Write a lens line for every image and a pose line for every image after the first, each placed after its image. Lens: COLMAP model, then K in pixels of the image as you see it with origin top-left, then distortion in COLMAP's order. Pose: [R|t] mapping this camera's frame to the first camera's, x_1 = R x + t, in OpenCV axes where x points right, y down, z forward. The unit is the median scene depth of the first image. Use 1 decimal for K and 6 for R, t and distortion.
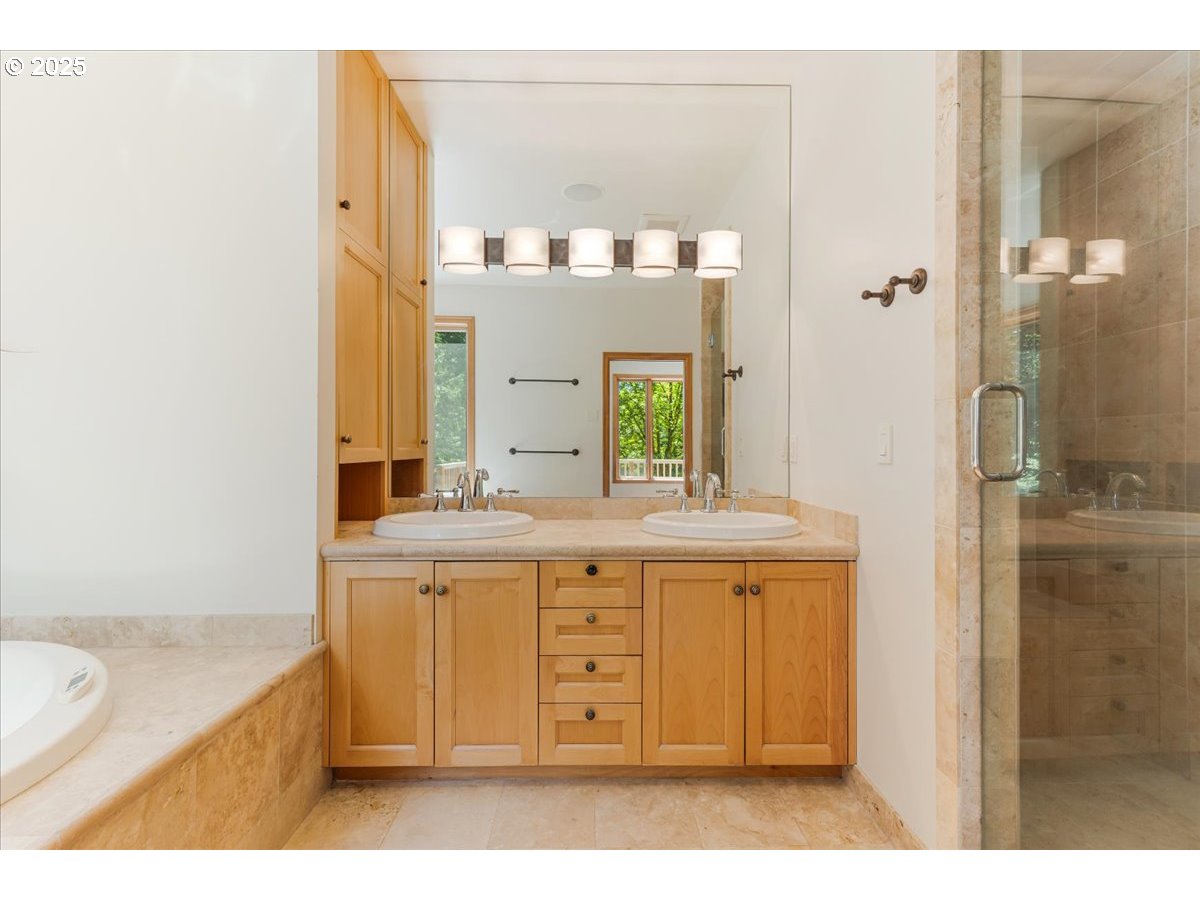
lens RADIAL K [[522.6, 0, 601.5], [0, 522.6, 445.5], [0, 0, 1]] dist [0.004764, 0.000540]
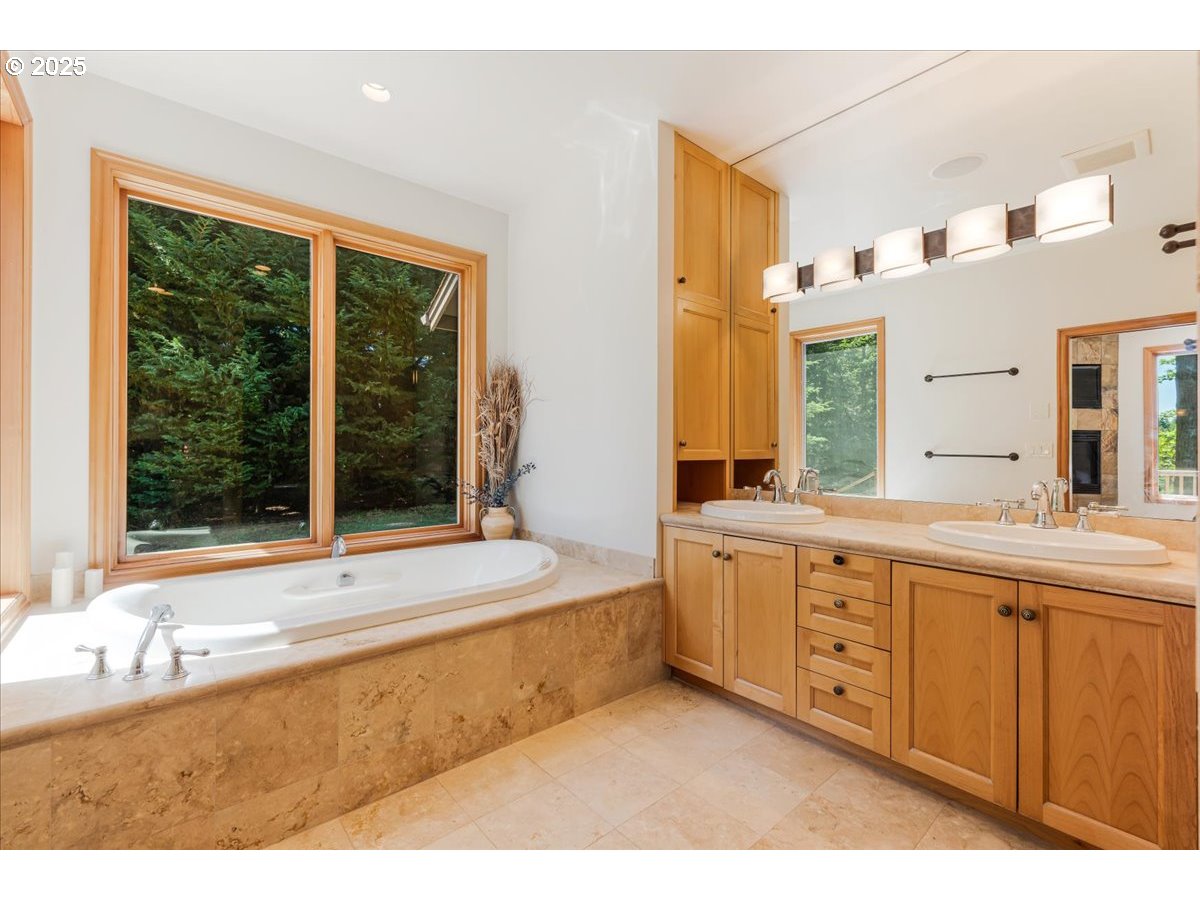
lens RADIAL K [[522.6, 0, 597.4], [0, 522.6, 449.0], [0, 0, 1]] dist [0.004764, 0.000540]
pose [[0.639069, 0.001697, -0.769147, 0.499967], [-0.001703, 0.999998, 0.000791, 0.002854], [0.769147, 0.000804, 0.639071, -0.101221]]
